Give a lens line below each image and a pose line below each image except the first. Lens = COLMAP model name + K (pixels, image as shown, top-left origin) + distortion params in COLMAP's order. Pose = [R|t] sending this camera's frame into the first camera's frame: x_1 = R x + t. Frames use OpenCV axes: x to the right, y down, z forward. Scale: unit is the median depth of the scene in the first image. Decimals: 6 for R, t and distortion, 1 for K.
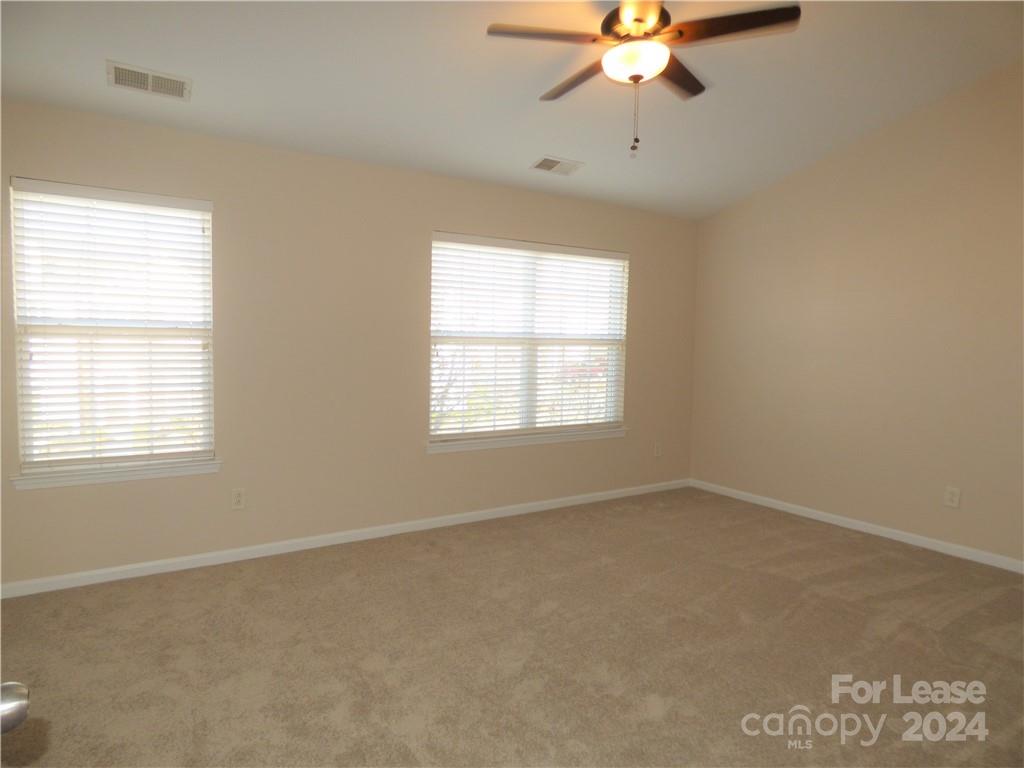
lens RADIAL K [[610.6, 0, 513.5], [0, 610.6, 381.0], [0, 0, 1]] dist [-0.007742, -0.005375]
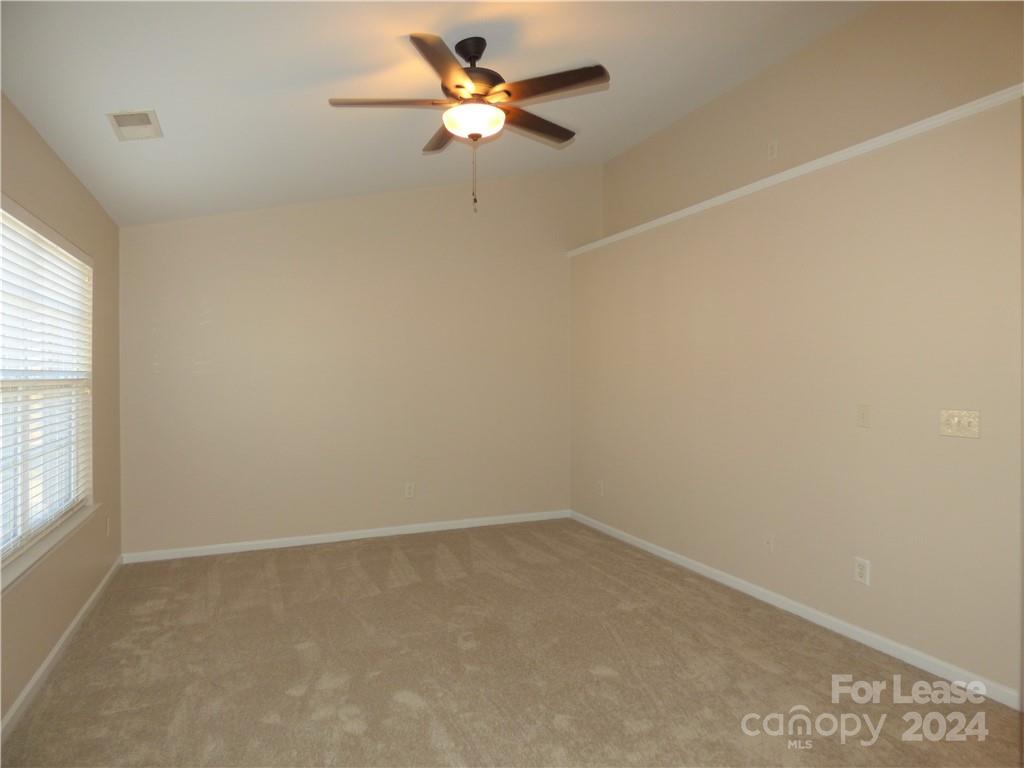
lens RADIAL K [[610.6, 0, 513.5], [0, 610.6, 381.0], [0, 0, 1]] dist [-0.007742, -0.005375]
pose [[0.149507, -0.021292, 0.988531, -0.687741], [0.067645, 0.997646, 0.011257, -0.063124], [-0.986444, 0.065186, 0.150595, 0.640802]]
